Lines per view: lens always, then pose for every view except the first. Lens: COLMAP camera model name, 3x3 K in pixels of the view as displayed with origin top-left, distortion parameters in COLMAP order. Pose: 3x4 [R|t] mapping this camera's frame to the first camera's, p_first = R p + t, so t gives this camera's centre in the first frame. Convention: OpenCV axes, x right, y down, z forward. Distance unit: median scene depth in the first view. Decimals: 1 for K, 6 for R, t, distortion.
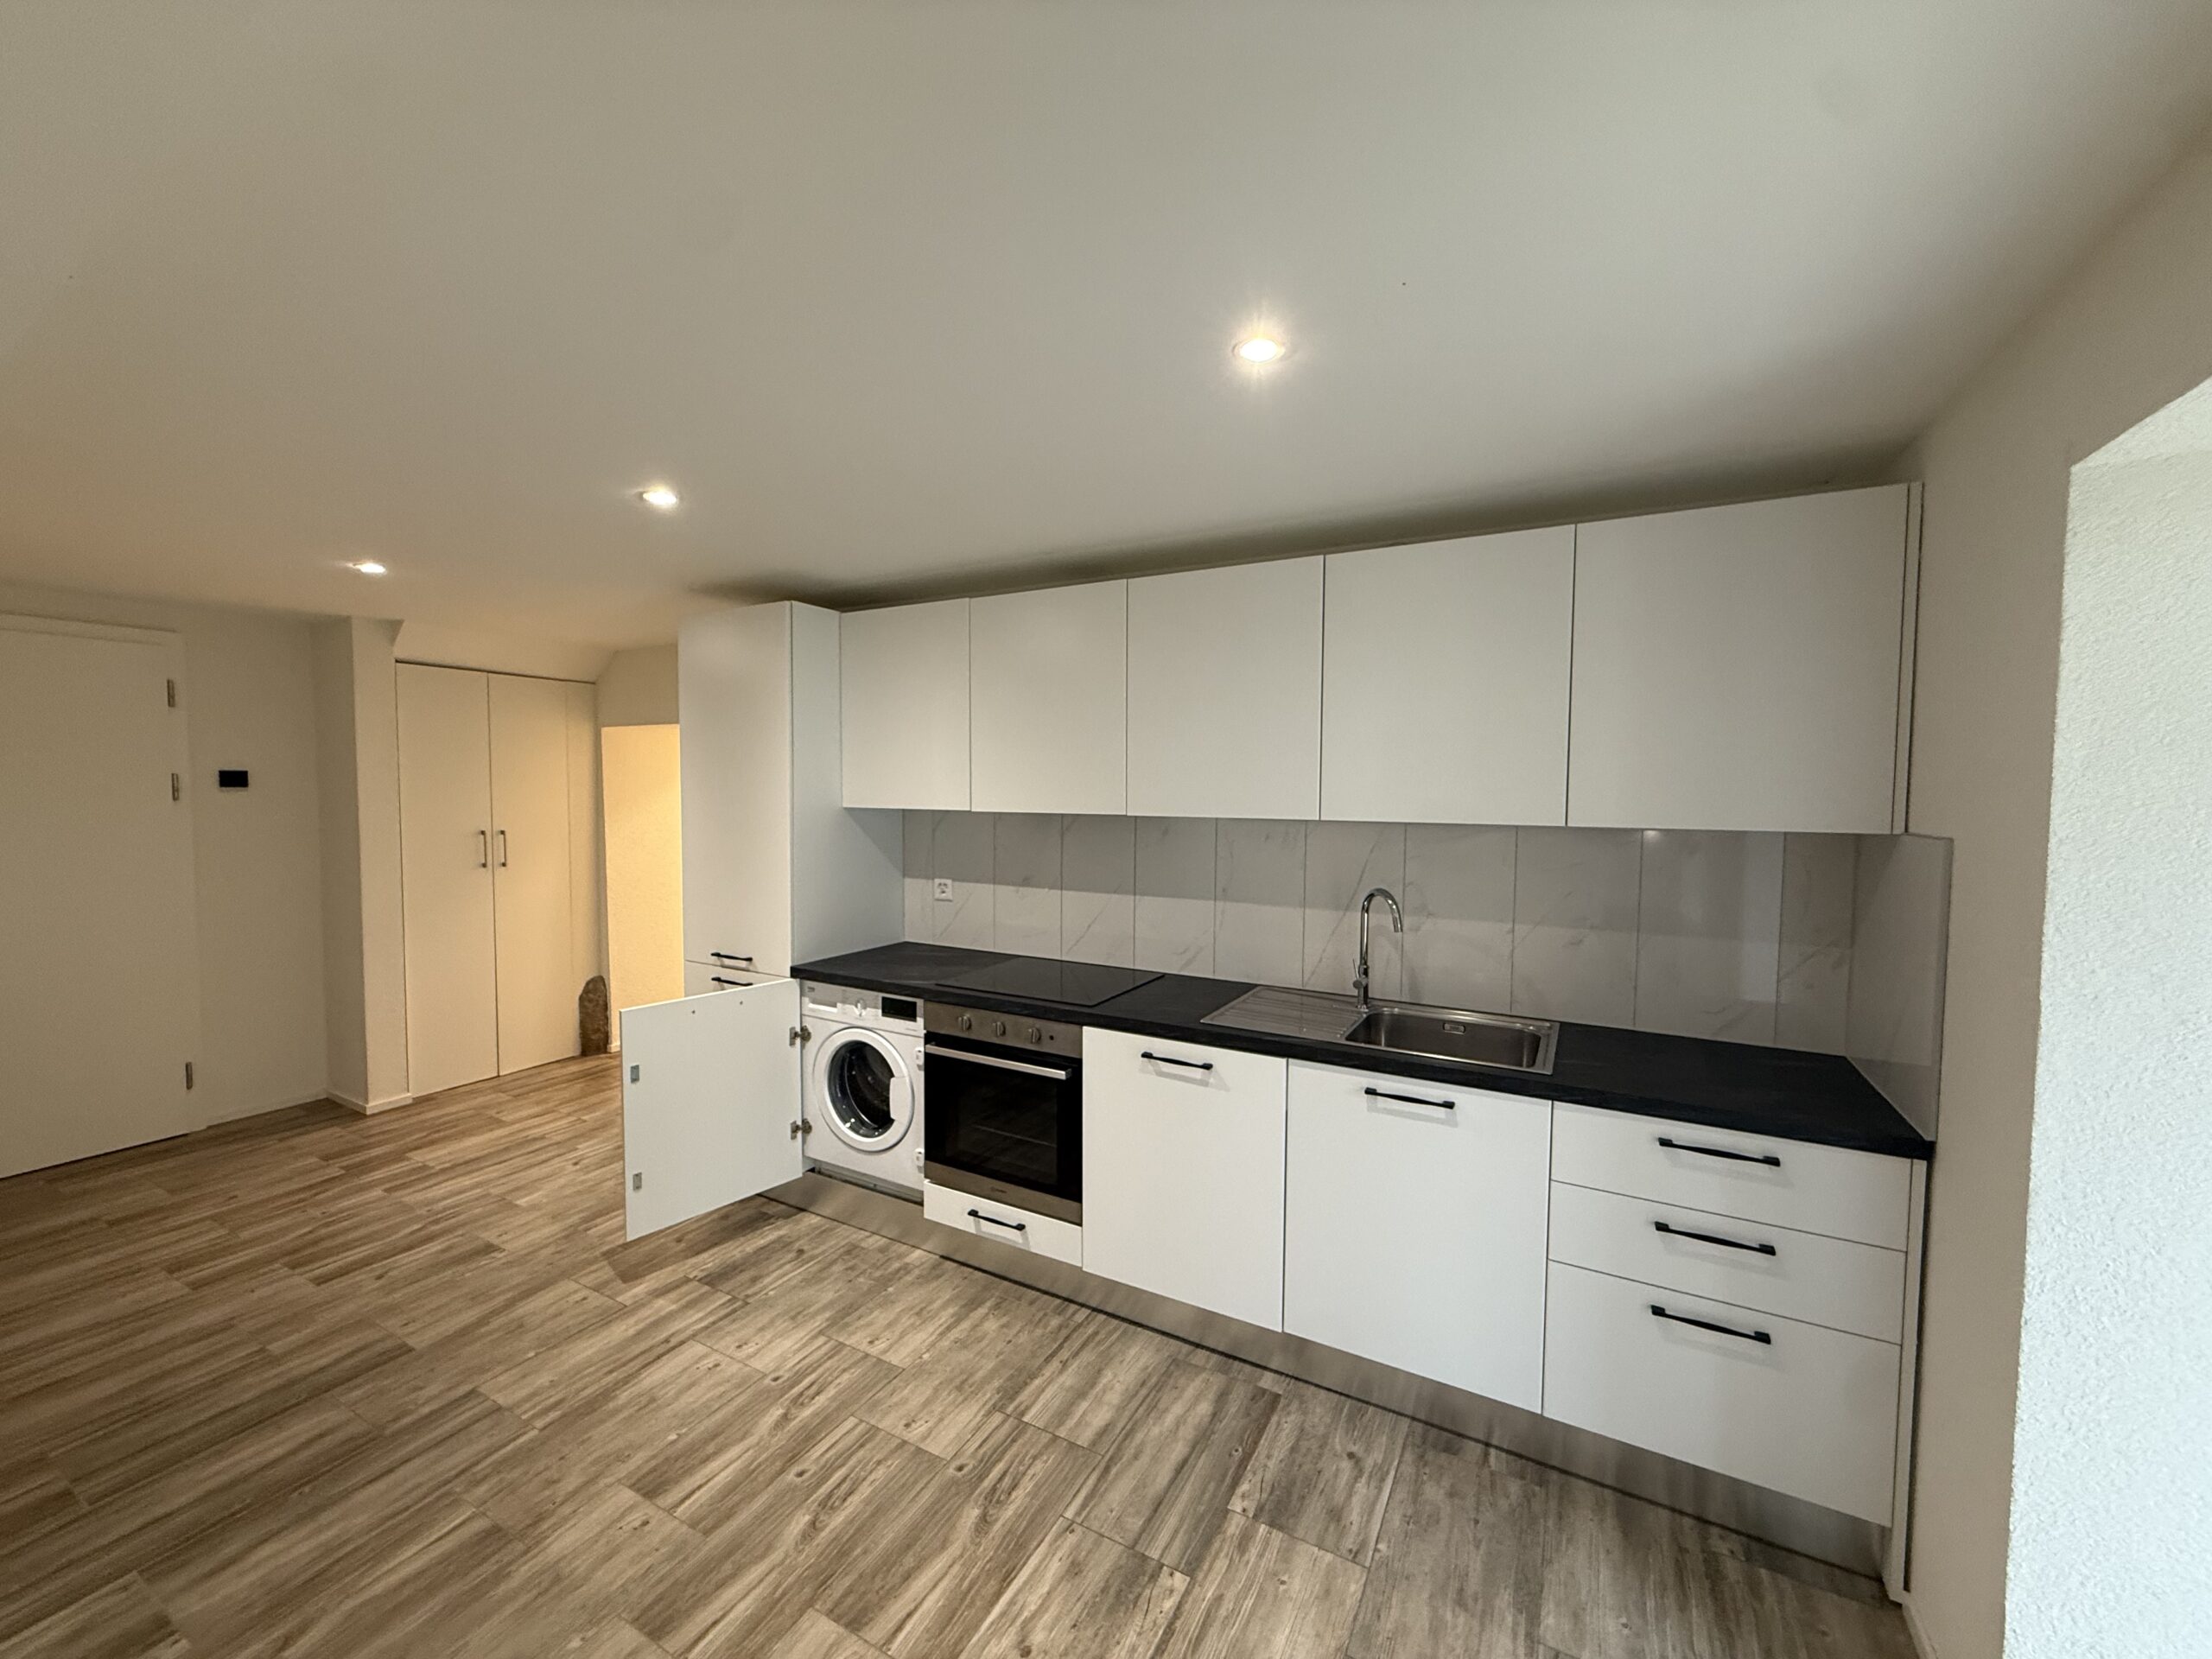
lens RADIAL K [[882.7, 0, 1101.9], [0, 882.7, 830.4], [0, 0, 1]] dist [-0.002163, 0.001267]
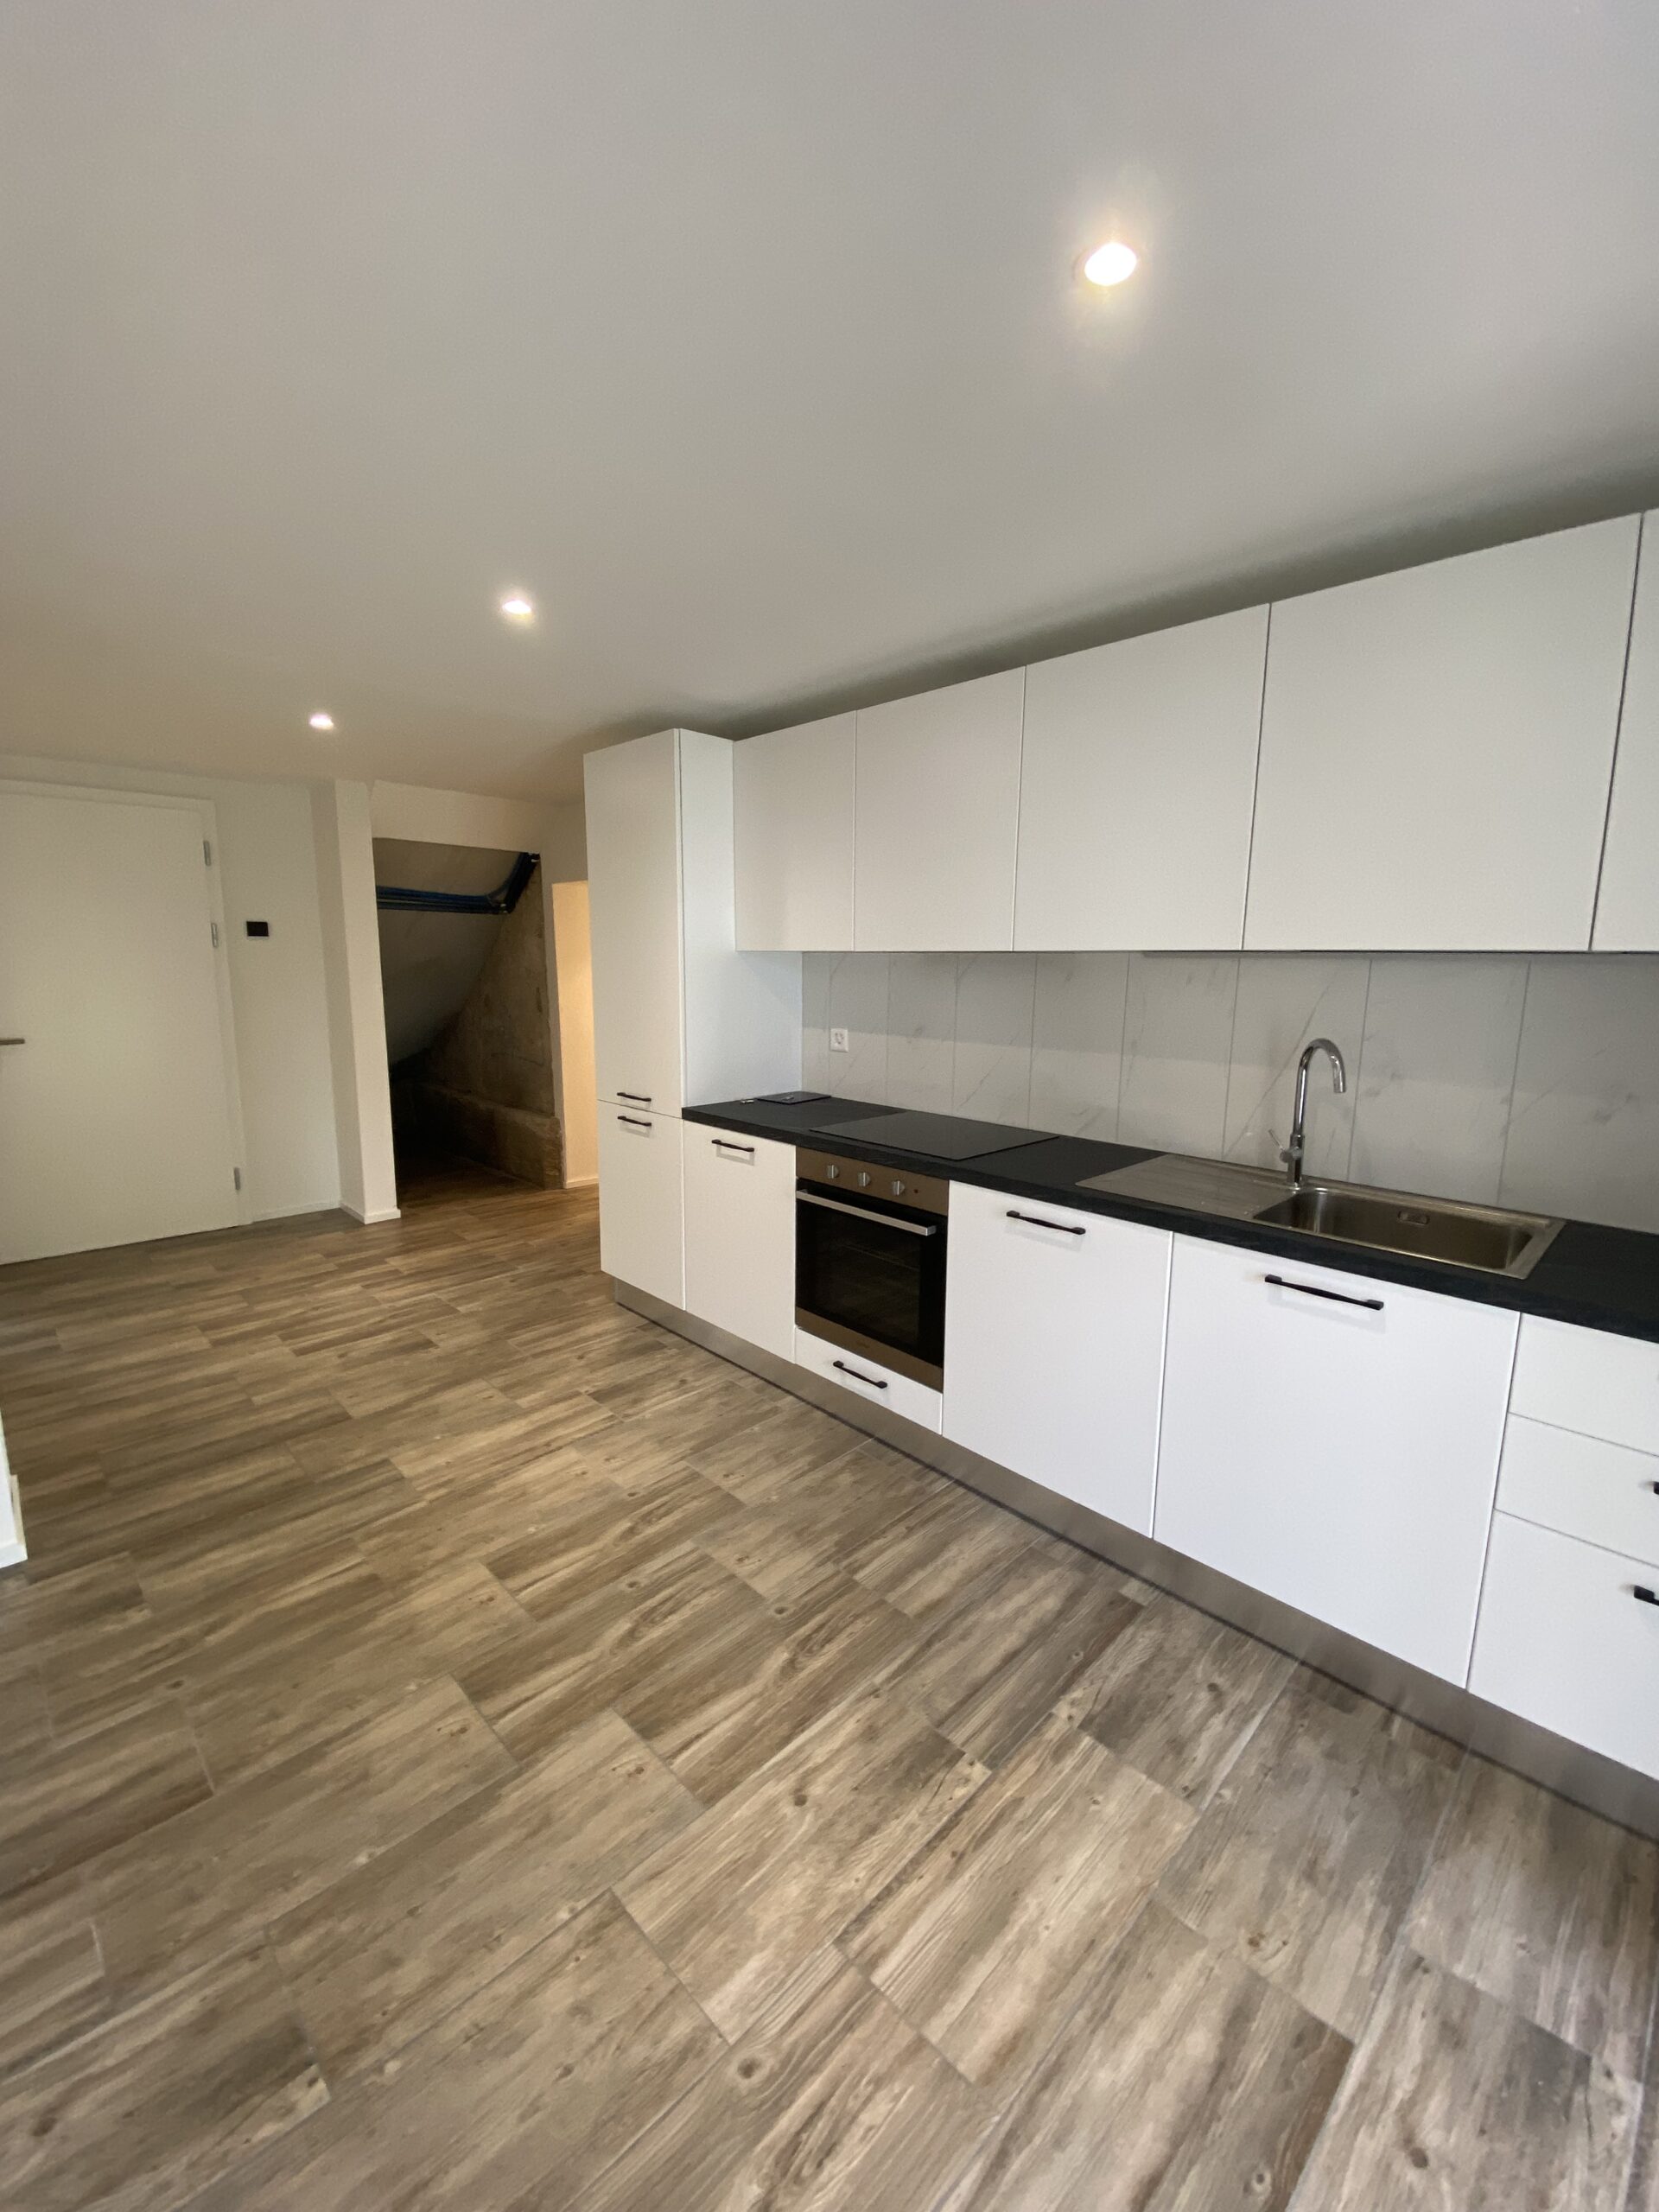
lens RADIAL K [[895.0, 0, 835.1], [0, 895.0, 1102.1], [0, 0, 1]] dist [0.011456, -0.016424]
pose [[0.961551, 0.047069, -0.270561, 0.122755], [-0.018632, 0.994114, 0.106725, 0.047740], [0.273992, -0.097581, 0.956769, 0.103492]]
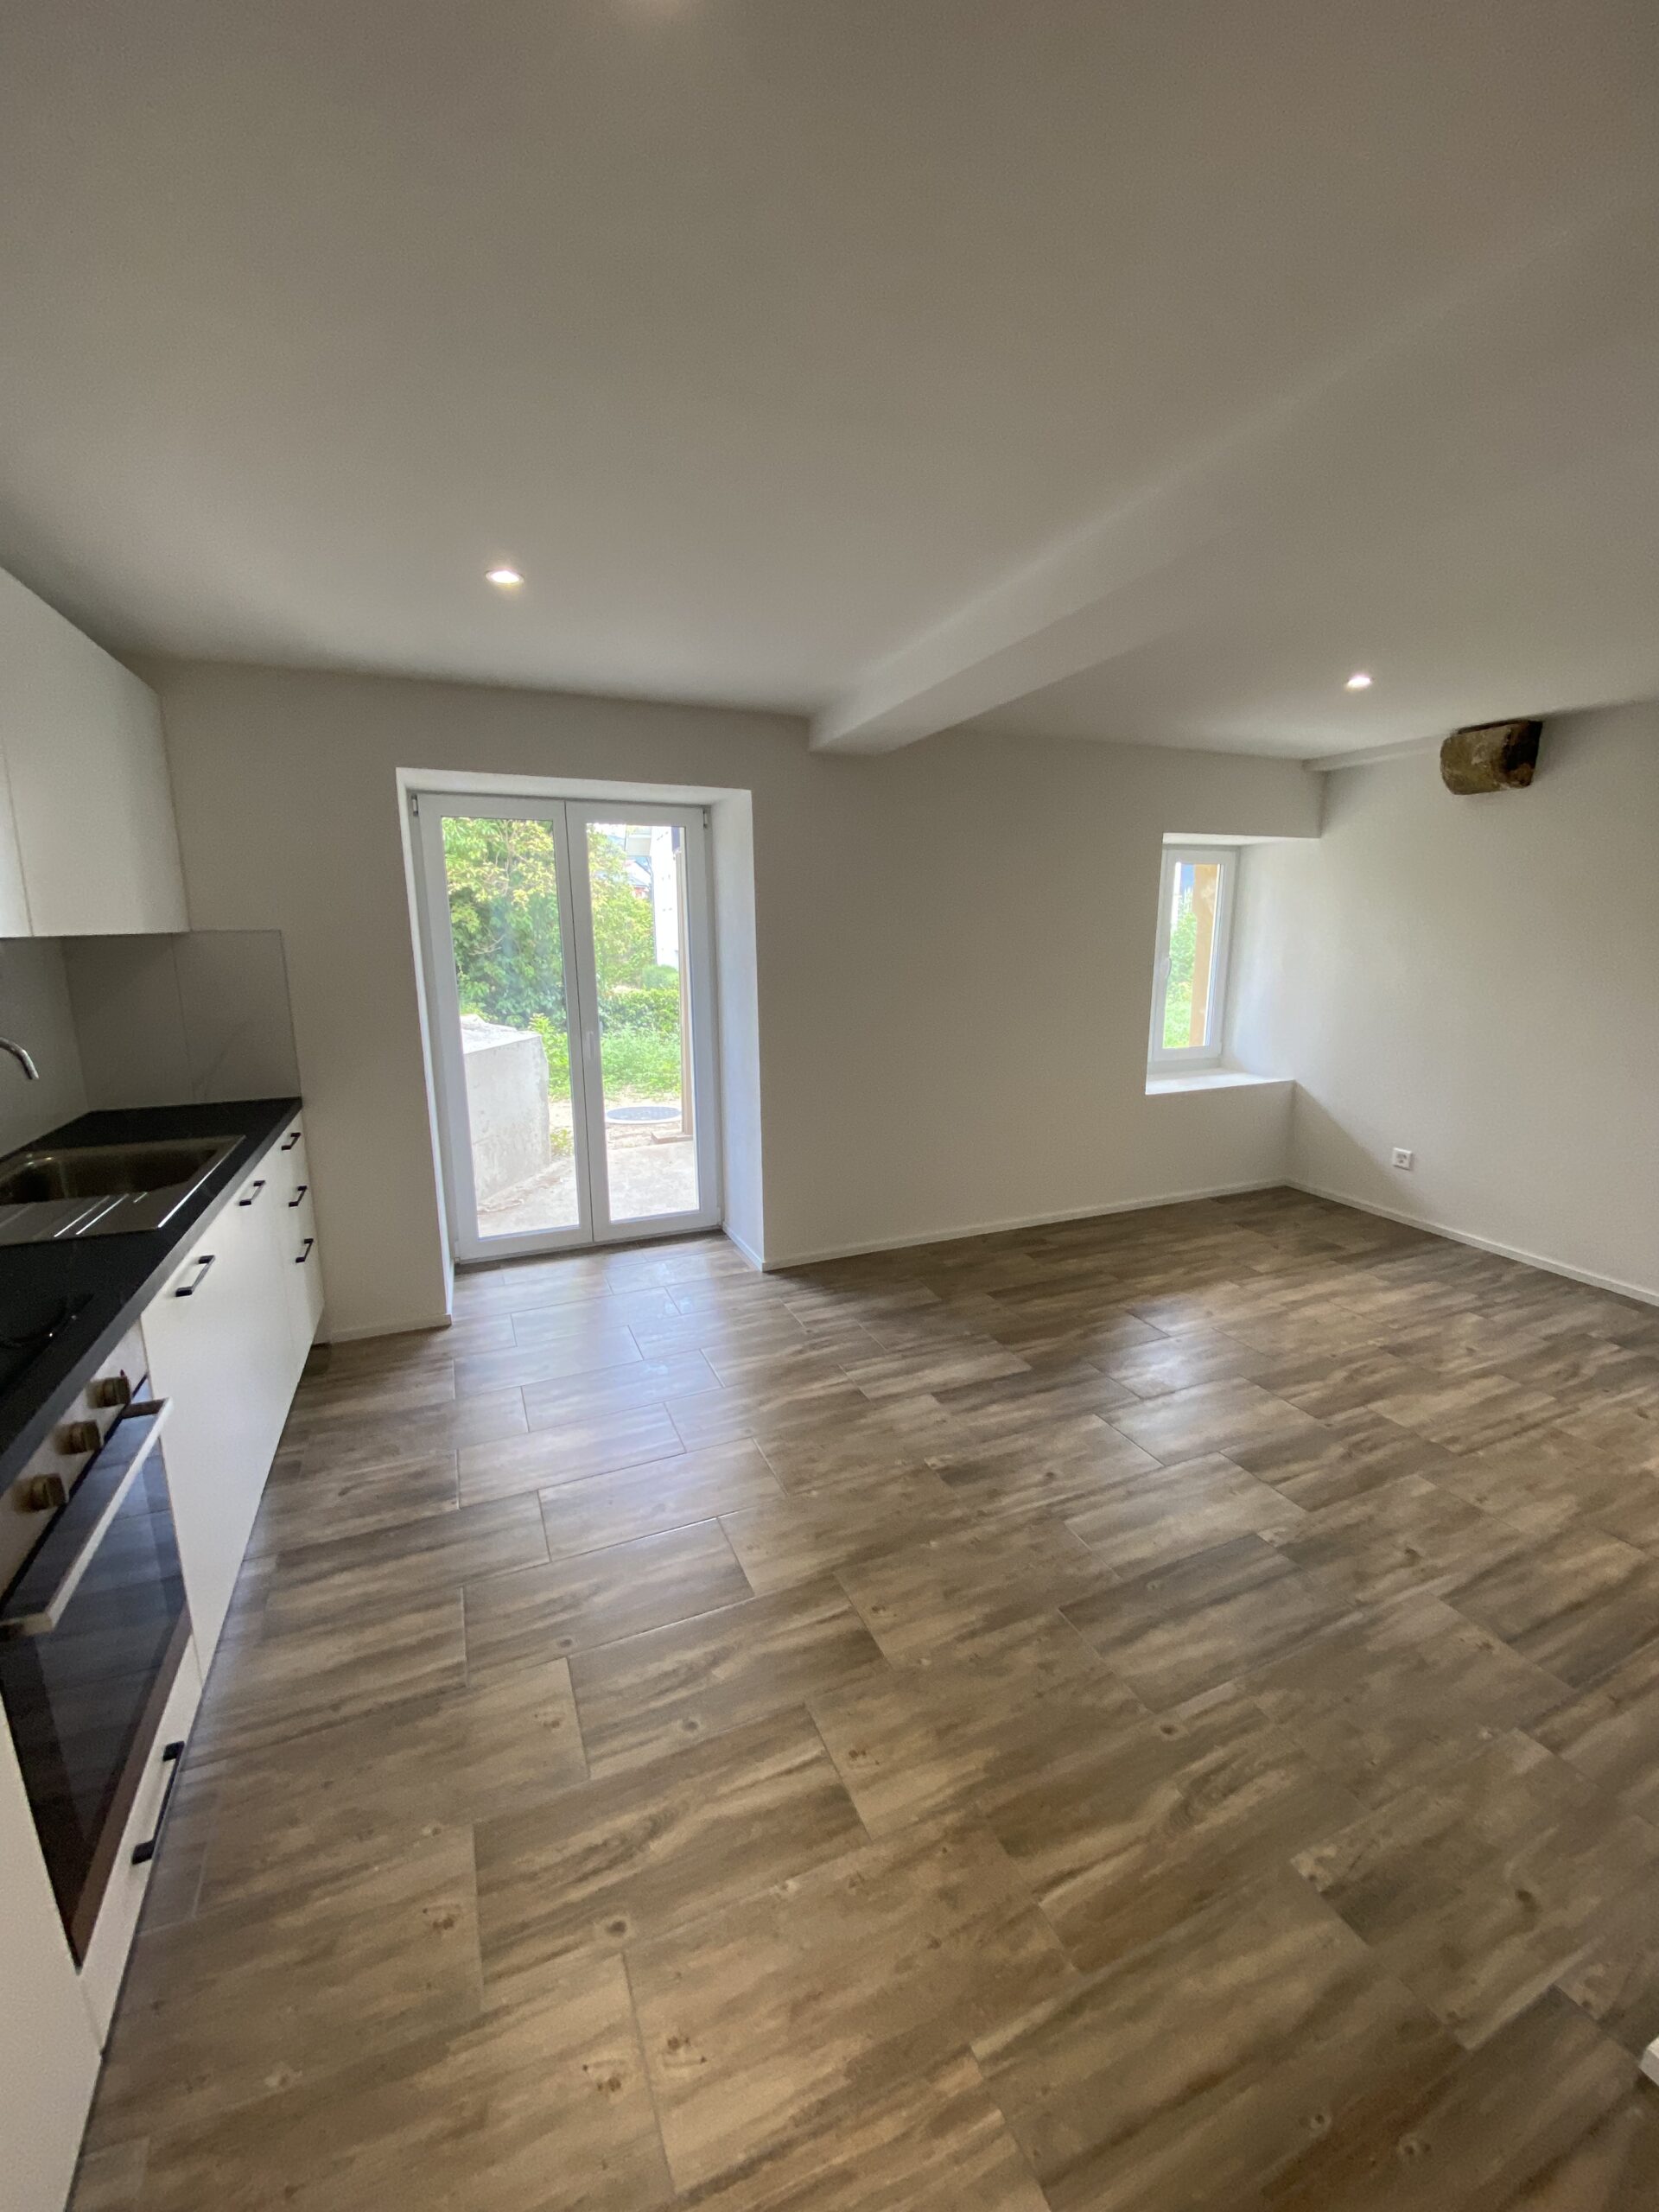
lens RADIAL K [[895.0, 0, 835.5], [0, 895.0, 1088.2], [0, 0, 1]] dist [0.011456, -0.016424]
pose [[-0.793651, -0.118279, 0.596765, -0.765996], [0.028209, 0.972709, 0.230306, -0.043155], [-0.607720, 0.199617, -0.768655, 1.252896]]
